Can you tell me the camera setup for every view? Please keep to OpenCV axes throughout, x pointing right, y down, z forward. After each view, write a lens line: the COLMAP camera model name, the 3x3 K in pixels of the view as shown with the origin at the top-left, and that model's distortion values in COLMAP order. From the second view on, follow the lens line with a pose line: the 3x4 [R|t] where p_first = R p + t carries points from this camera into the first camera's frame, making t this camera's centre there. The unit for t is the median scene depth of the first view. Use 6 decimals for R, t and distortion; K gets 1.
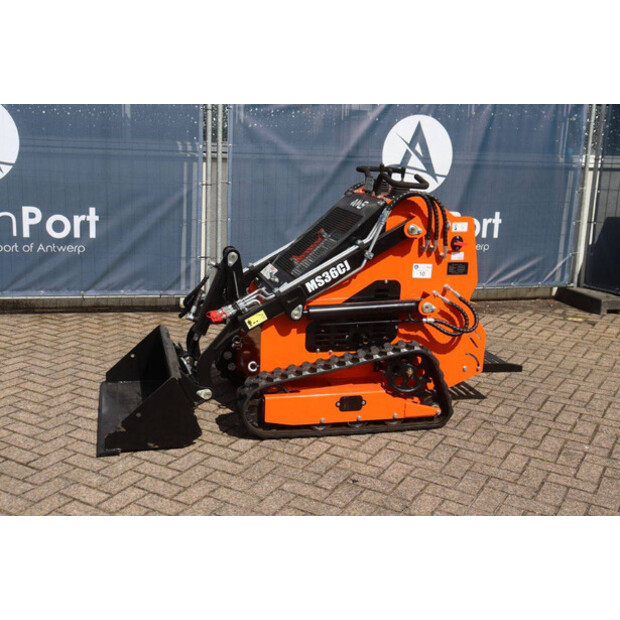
lens RADIAL K [[756.6, 0, 310.0], [0, 756.6, 310.0], [0, 0, 1]] dist [0.011224, 0.042949]
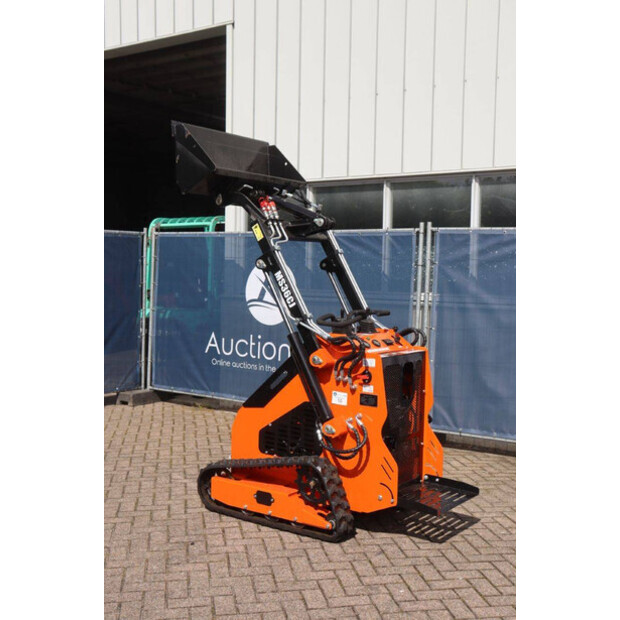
lens RADIAL K [[791.6, 0, 301.5], [0, 791.6, 314.0], [0, 0, 1]] dist [0.014595, 0.087875]
pose [[0.633138, 0.014925, -0.773895, 1.059060], [-0.170187, 0.978032, -0.120371, -0.022746], [0.755098, 0.207918, 0.621770, 0.189222]]
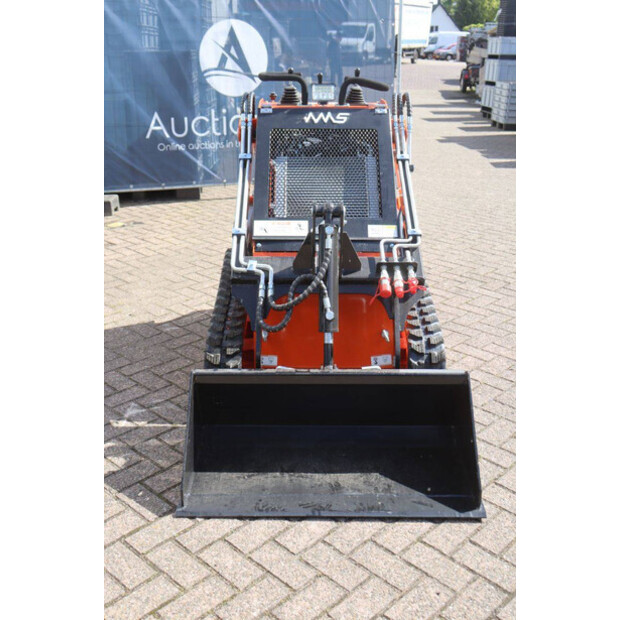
lens RADIAL K [[693.6, 0, 310.0], [0, 693.6, 310.0], [0, 0, 1]] dist [-0.025426, 0.017357]
pose [[0.248982, -0.376303, 0.892415, -0.745697], [0.222277, 0.919039, 0.325515, -0.210328], [-0.942656, 0.117316, 0.312467, 0.845230]]
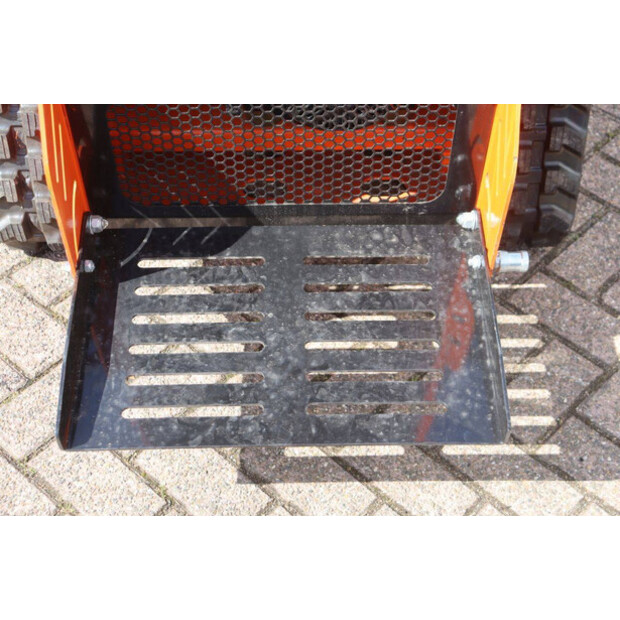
lens RADIAL K [[1024.6, 0, 310.0], [0, 1024.6, 310.0], [0, 0, 1]] dist [0.112131, 0.094434]
pose [[-0.232060, 0.724626, -0.648896, 0.476669], [-0.238382, 0.604396, 0.760184, -0.215051], [0.943039, 0.331093, 0.032481, 1.153213]]
